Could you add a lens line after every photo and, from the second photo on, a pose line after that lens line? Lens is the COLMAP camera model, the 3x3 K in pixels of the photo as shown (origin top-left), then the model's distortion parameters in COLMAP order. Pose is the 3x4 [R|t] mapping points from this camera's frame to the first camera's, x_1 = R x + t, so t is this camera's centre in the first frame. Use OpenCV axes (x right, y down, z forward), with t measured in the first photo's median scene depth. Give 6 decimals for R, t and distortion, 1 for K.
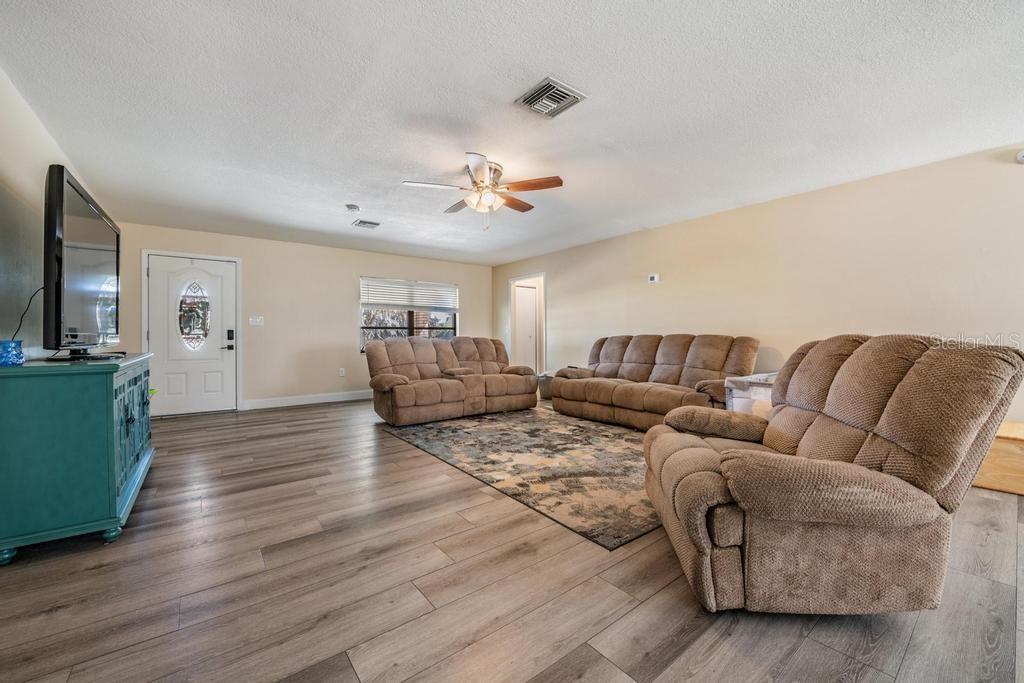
lens RADIAL K [[405.4, 0, 516.9], [0, 405.4, 341.4], [0, 0, 1]] dist [-0.009293, -0.002561]
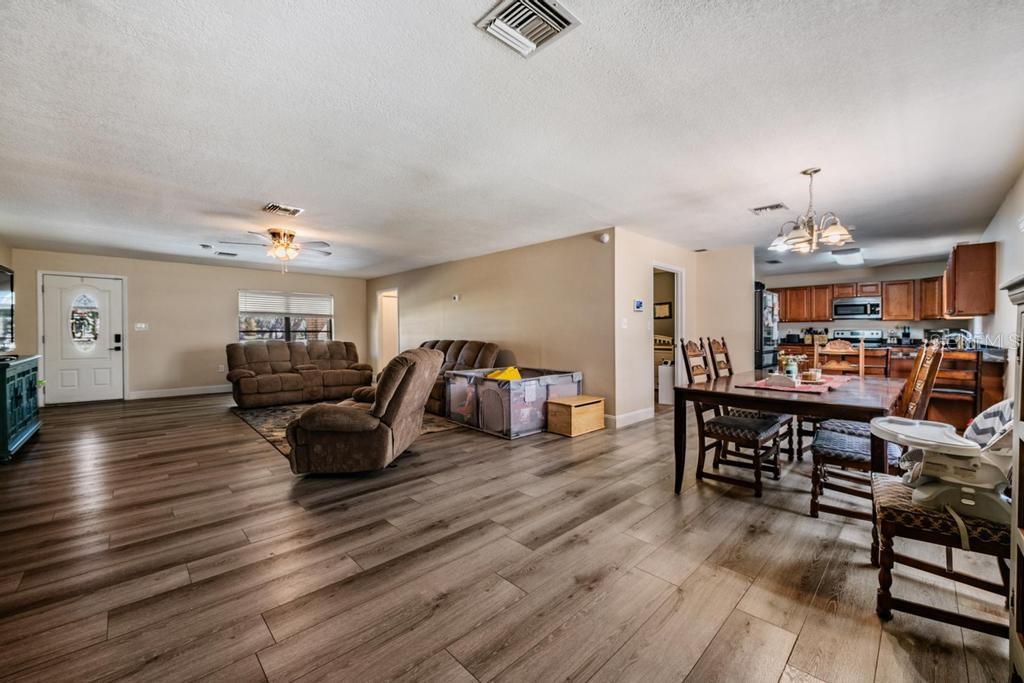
lens RADIAL K [[405.4, 0, 513.4], [0, 405.4, 340.4], [0, 0, 1]] dist [-0.009293, -0.002561]
pose [[0.994717, 0.003536, 0.102597, 0.578370], [-0.004209, 0.999971, 0.006339, -0.036547], [-0.102572, -0.006737, 0.994703, -0.538908]]
